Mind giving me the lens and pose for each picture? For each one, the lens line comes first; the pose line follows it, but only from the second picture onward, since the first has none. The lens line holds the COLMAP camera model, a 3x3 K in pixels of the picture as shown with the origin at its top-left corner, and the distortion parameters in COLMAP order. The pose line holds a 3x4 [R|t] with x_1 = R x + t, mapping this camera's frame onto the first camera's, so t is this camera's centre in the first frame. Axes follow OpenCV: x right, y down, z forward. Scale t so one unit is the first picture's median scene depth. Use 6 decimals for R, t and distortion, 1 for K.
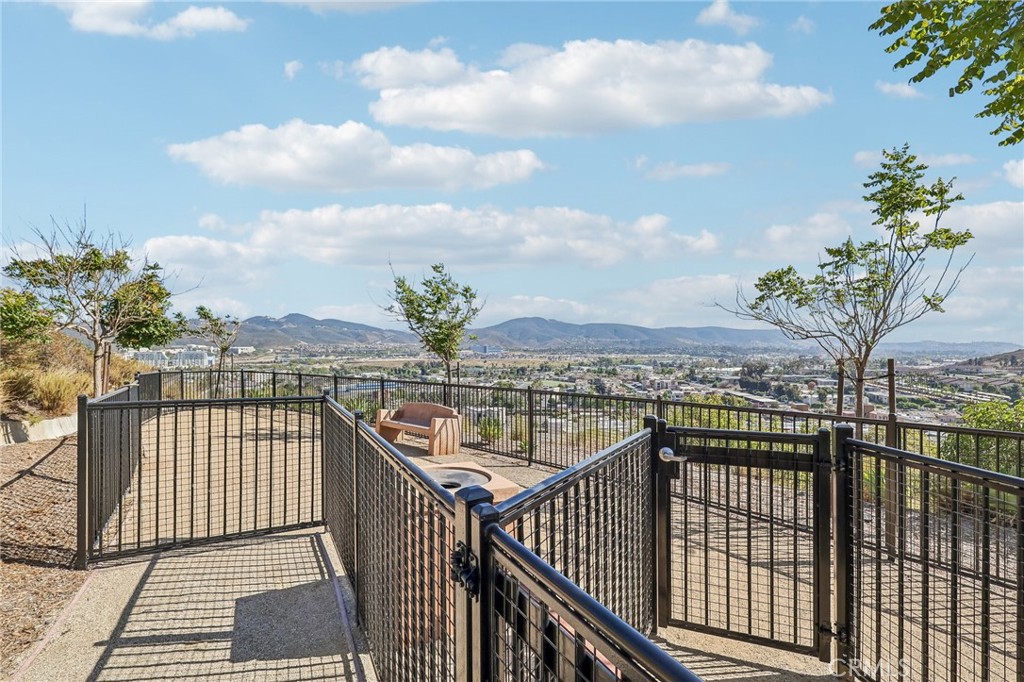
lens RADIAL K [[471.0, 0, 505.4], [0, 471.0, 341.9], [0, 0, 1]] dist [-0.000976, 0.000134]
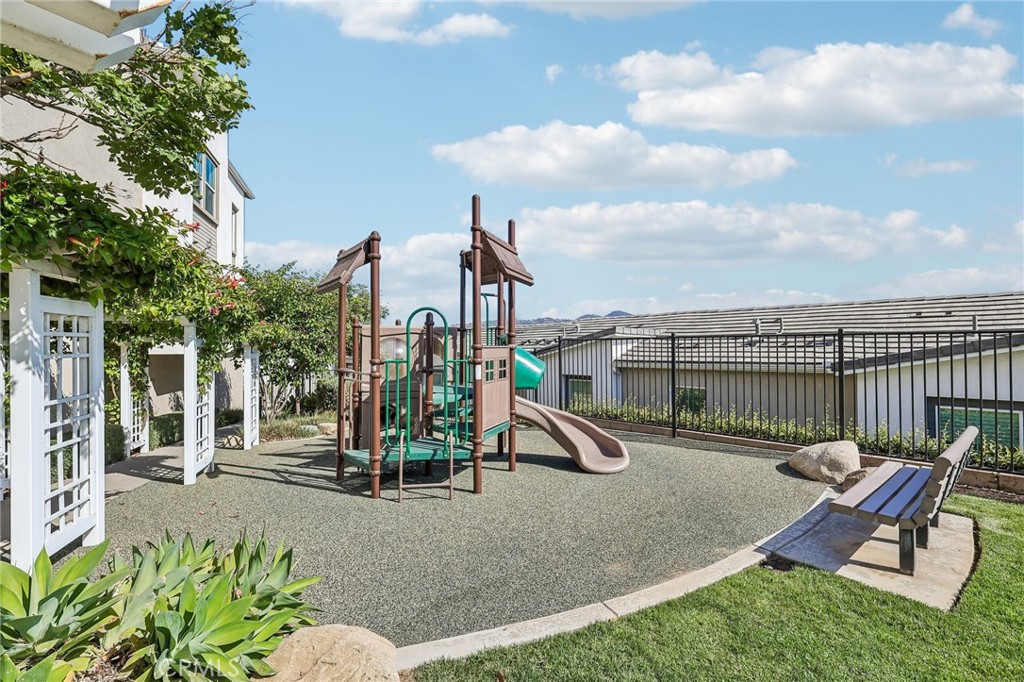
lens RADIAL K [[471.0, 0, 504.6], [0, 471.0, 340.2], [0, 0, 1]] dist [-0.000976, 0.000134]
pose [[0.999983, -0.005821, -0.000710, -0.559248], [0.005799, 0.999616, -0.027097, 0.036098], [0.000868, 0.027092, 0.999633, -0.018626]]
